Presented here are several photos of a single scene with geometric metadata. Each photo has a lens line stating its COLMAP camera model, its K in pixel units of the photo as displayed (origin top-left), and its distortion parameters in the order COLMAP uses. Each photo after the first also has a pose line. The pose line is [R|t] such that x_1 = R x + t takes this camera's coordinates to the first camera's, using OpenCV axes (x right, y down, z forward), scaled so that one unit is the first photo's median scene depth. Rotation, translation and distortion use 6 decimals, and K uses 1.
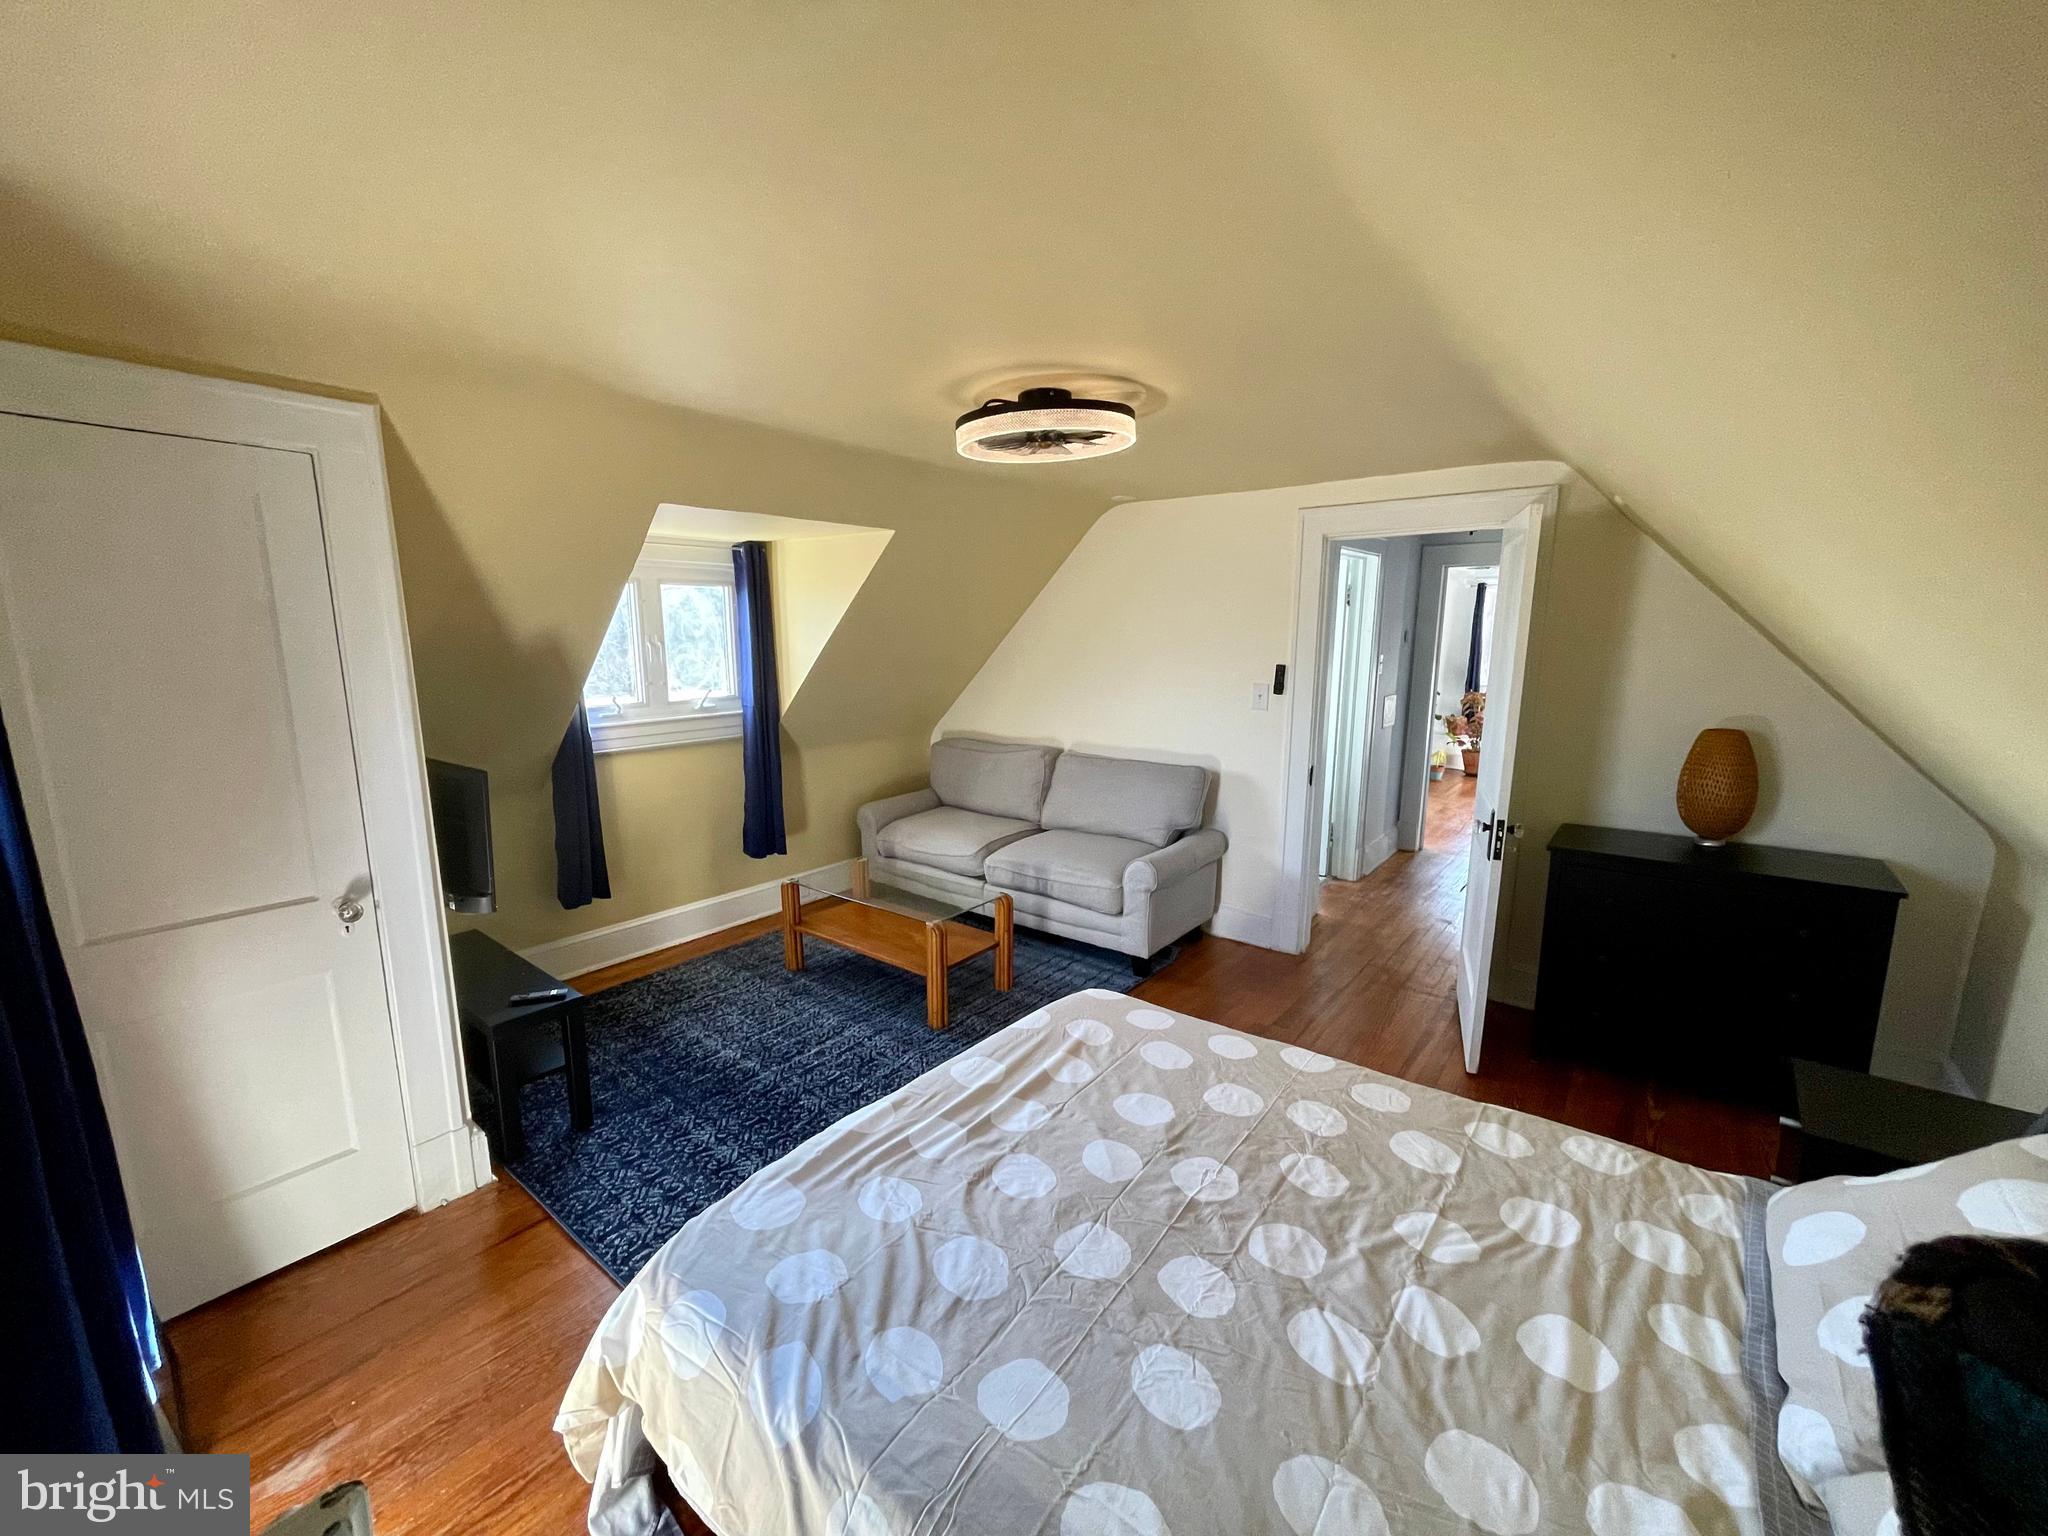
lens RADIAL K [[823.2, 0, 1021.8], [0, 823.2, 774.1], [0, 0, 1]] dist [-0.017303, -0.000694]
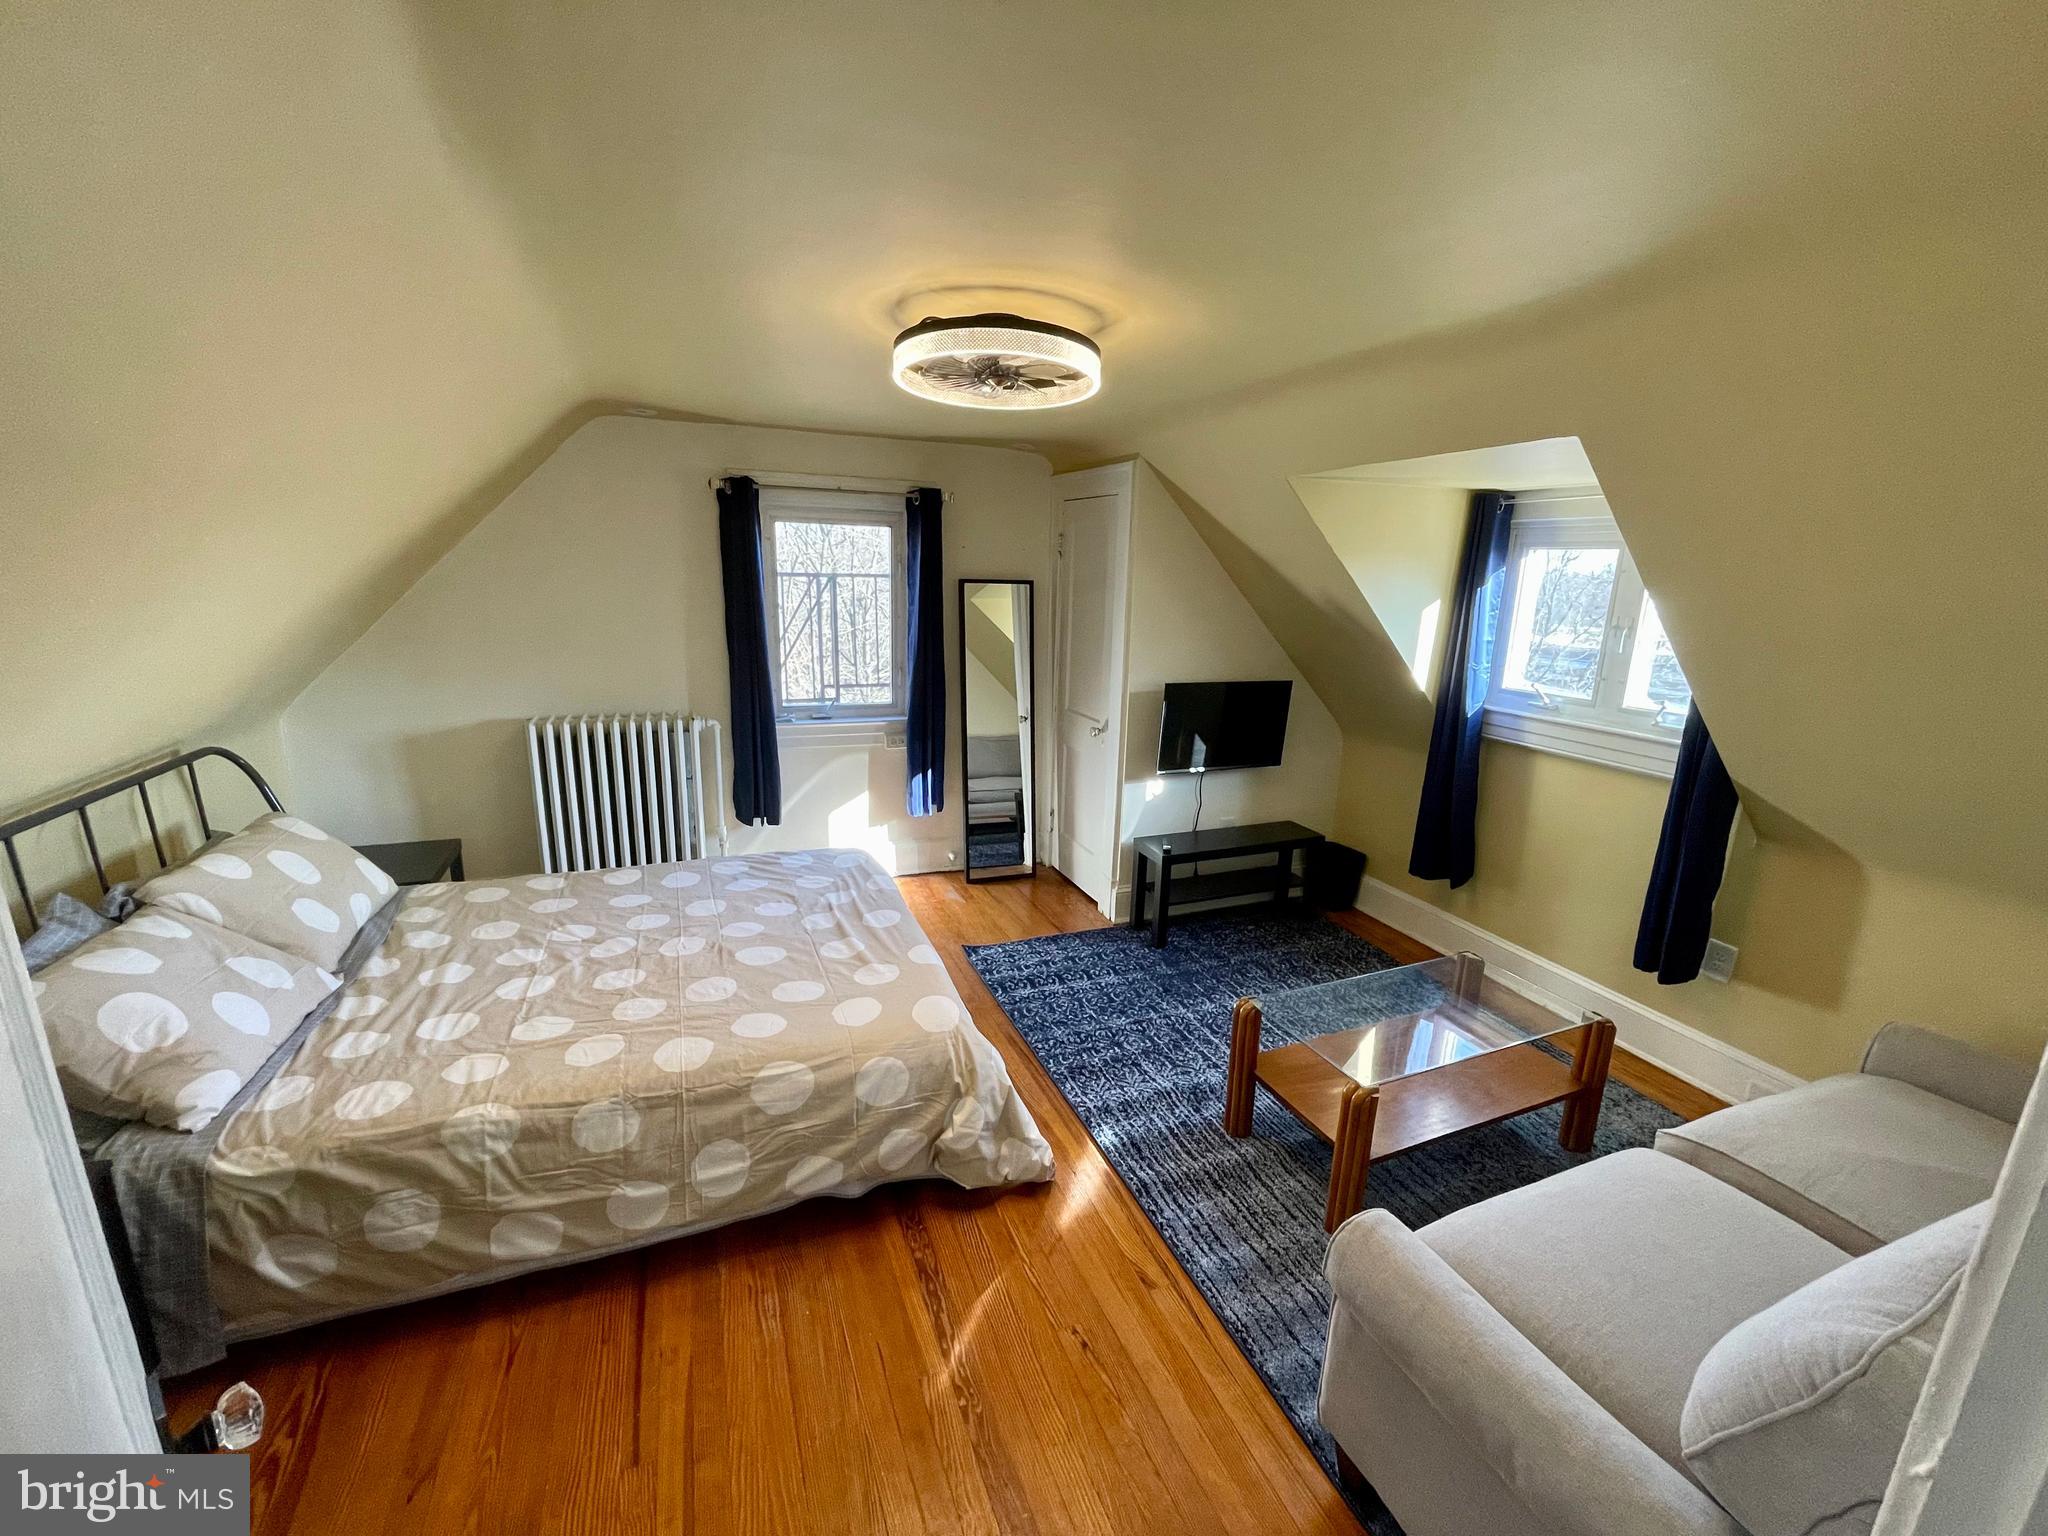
lens RADIAL K [[823.2, 0, 1024.1], [0, 823.2, 768.6], [0, 0, 1]] dist [-0.017303, -0.000694]
pose [[-0.497517, 0.188755, -0.846669, 1.170231], [-0.182395, 0.931456, 0.314835, -0.419298], [0.848062, 0.311064, -0.428988, 2.152491]]
